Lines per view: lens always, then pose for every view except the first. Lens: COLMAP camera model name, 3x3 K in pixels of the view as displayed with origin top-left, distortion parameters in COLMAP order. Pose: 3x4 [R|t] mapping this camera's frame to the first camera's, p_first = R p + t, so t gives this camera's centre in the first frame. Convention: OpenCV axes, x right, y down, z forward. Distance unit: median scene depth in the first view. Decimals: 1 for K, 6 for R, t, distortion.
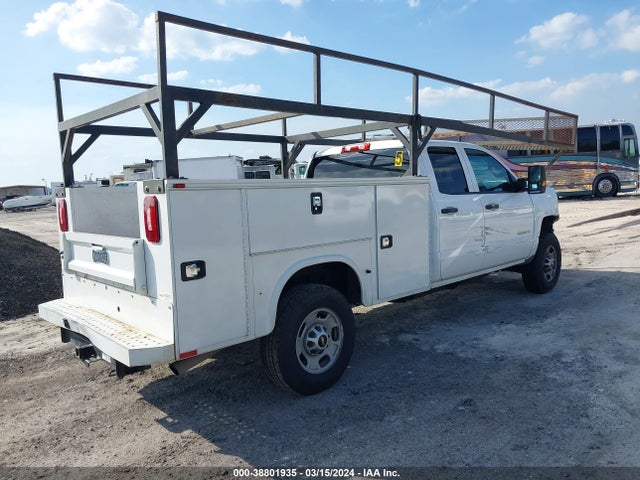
lens RADIAL K [[498.8, 0, 323.4], [0, 498.8, 242.4], [0, 0, 1]] dist [0.070973, -0.124572]
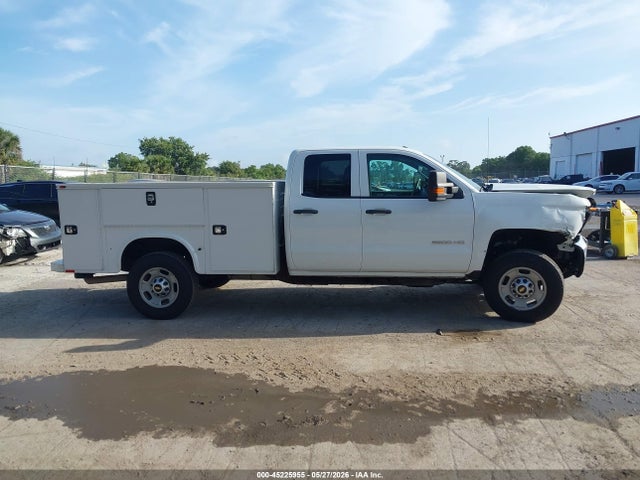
lens RADIAL K [[498.8, 0, 323.4], [0, 498.8, 242.4], [0, 0, 1]] dist [0.070973, -0.124572]
pose [[0.648149, 0.126531, -0.750928, 1.289096], [-0.092067, 0.991886, 0.087667, -0.109431], [0.755928, 0.012314, 0.654539, 0.317219]]
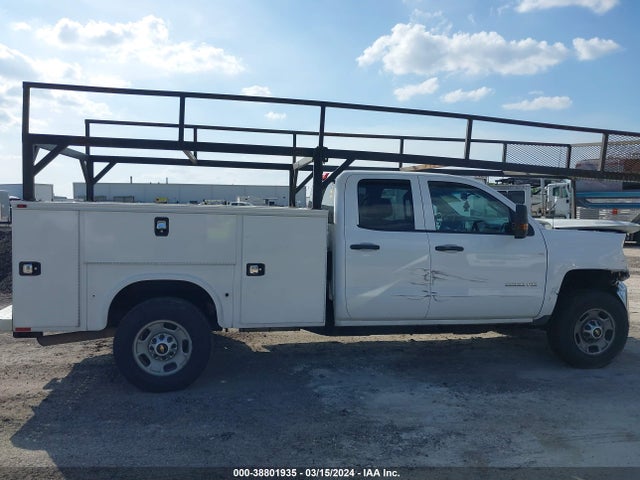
lens RADIAL K [[498.8, 0, 323.4], [0, 498.8, 242.4], [0, 0, 1]] dist [0.070973, -0.124572]
pose [[0.837164, 0.097669, -0.538161, 0.773186], [-0.114078, 0.993468, 0.002840, -0.074156], [0.534923, 0.059014, 0.842838, 0.191402]]
